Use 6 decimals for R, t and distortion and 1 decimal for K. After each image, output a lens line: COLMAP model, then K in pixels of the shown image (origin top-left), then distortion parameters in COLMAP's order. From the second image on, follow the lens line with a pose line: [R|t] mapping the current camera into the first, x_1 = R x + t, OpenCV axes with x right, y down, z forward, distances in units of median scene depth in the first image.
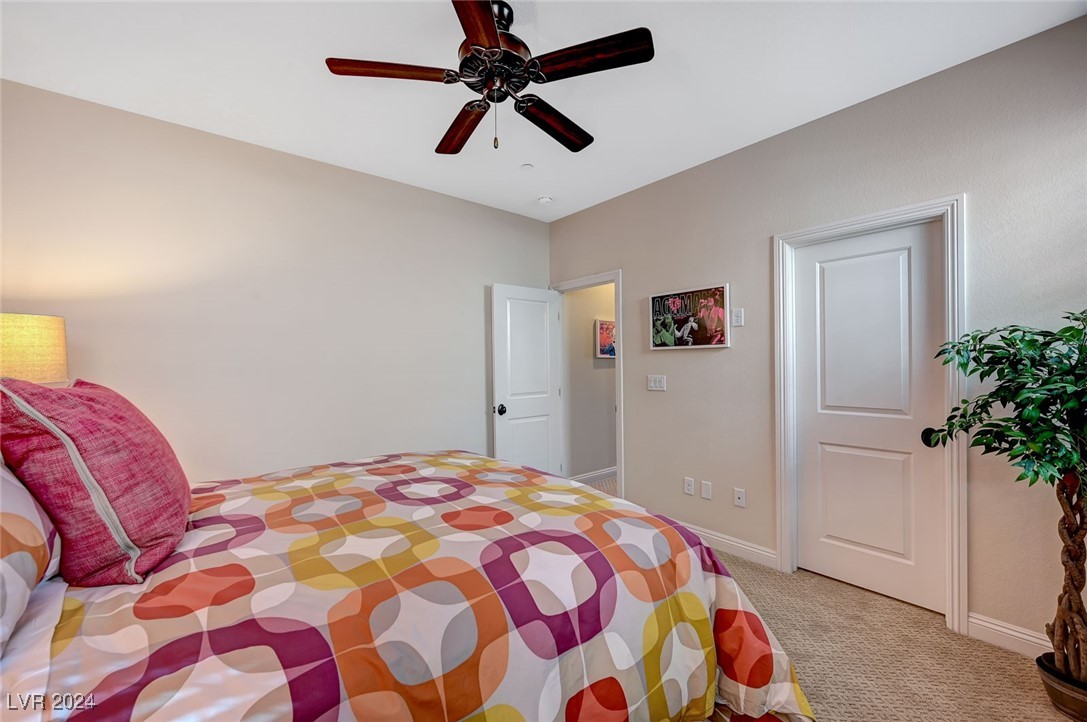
lens RADIAL K [[434.1, 0, 541.1], [0, 434.1, 359.7], [0, 0, 1]] dist [-0.001698, 0.000030]
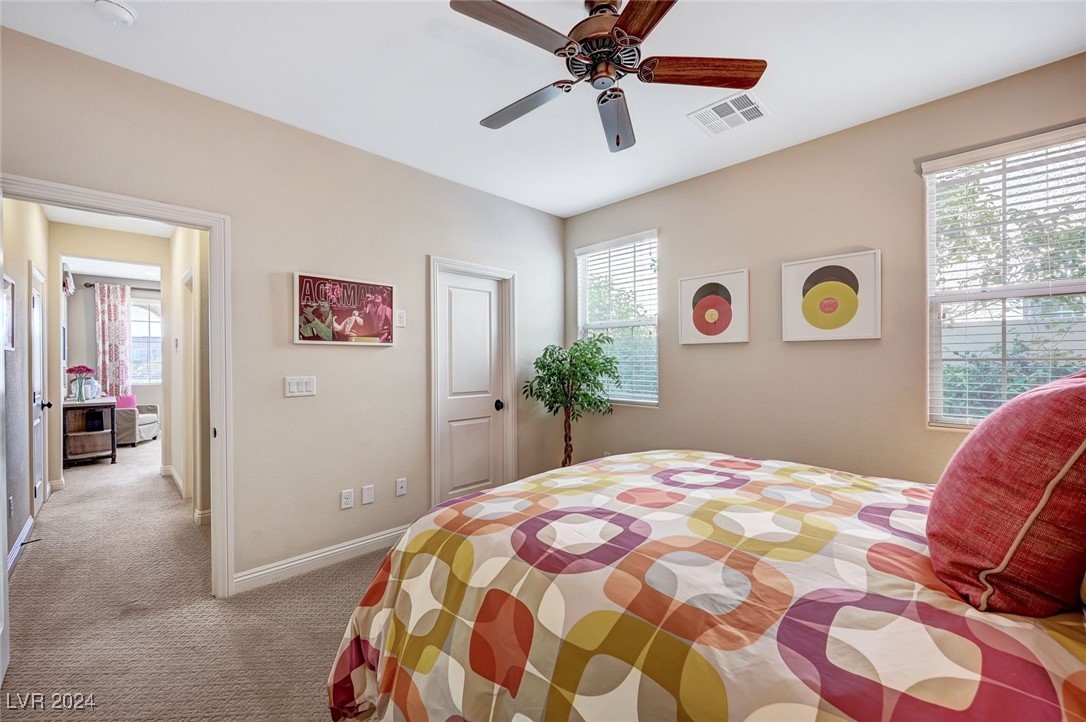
lens RADIAL K [[433.7, 0, 545.6], [0, 433.7, 367.6], [0, 0, 1]] dist [-0.001698, 0.000030]
pose [[-0.096001, 0.003902, 0.995374, -0.585281], [0.002269, 0.999991, -0.003701, 0.025386], [-0.995379, 0.001903, -0.096009, 0.676648]]
